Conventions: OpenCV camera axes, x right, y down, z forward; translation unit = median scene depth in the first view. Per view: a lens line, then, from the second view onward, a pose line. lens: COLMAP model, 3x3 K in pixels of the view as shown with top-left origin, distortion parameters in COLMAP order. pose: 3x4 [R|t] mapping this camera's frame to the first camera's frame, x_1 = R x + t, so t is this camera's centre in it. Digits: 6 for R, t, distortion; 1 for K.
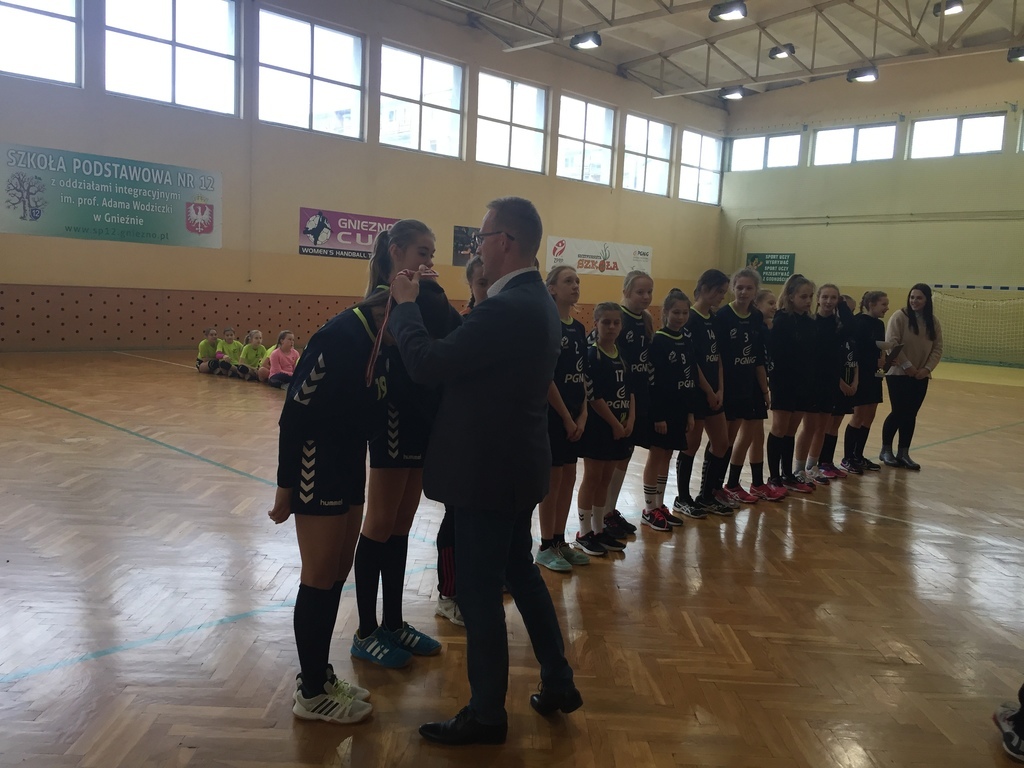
lens RADIAL K [[909.9, 0, 514.4], [0, 909.9, 394.3], [0, 0, 1]] dist [0.099437, -0.140922]
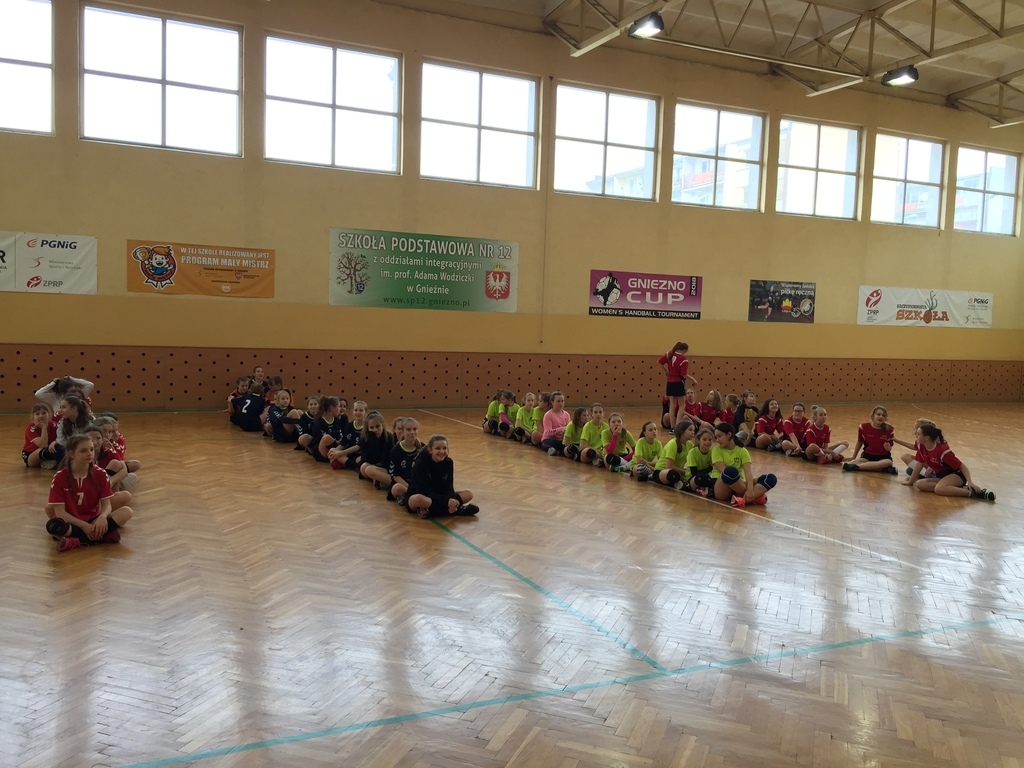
lens RADIAL K [[909.9, 0, 481.5], [0, 909.9, 389.3], [0, 0, 1]] dist [0.099437, -0.140922]
pose [[0.933706, -0.001238, -0.358039, 0.019555], [-0.023747, 0.997578, -0.065380, -0.001436], [0.357252, 0.069548, 0.931415, 0.020491]]
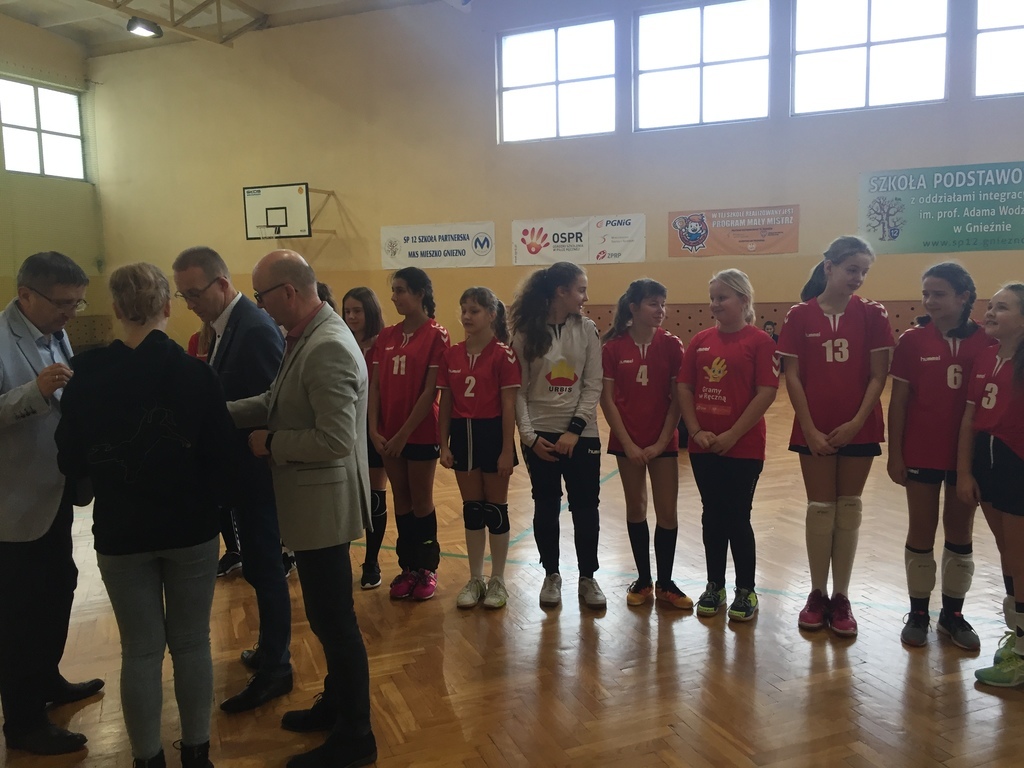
lens RADIAL K [[843.4, 0, 514.6], [0, 843.4, 377.8], [0, 0, 1]] dist [0.030027, -0.034738]
pose [[0.363100, 0.042025, -0.930802, 0.216853], [-0.067282, 0.997557, 0.018792, -0.019048], [0.929318, 0.055802, 0.365040, 0.239818]]
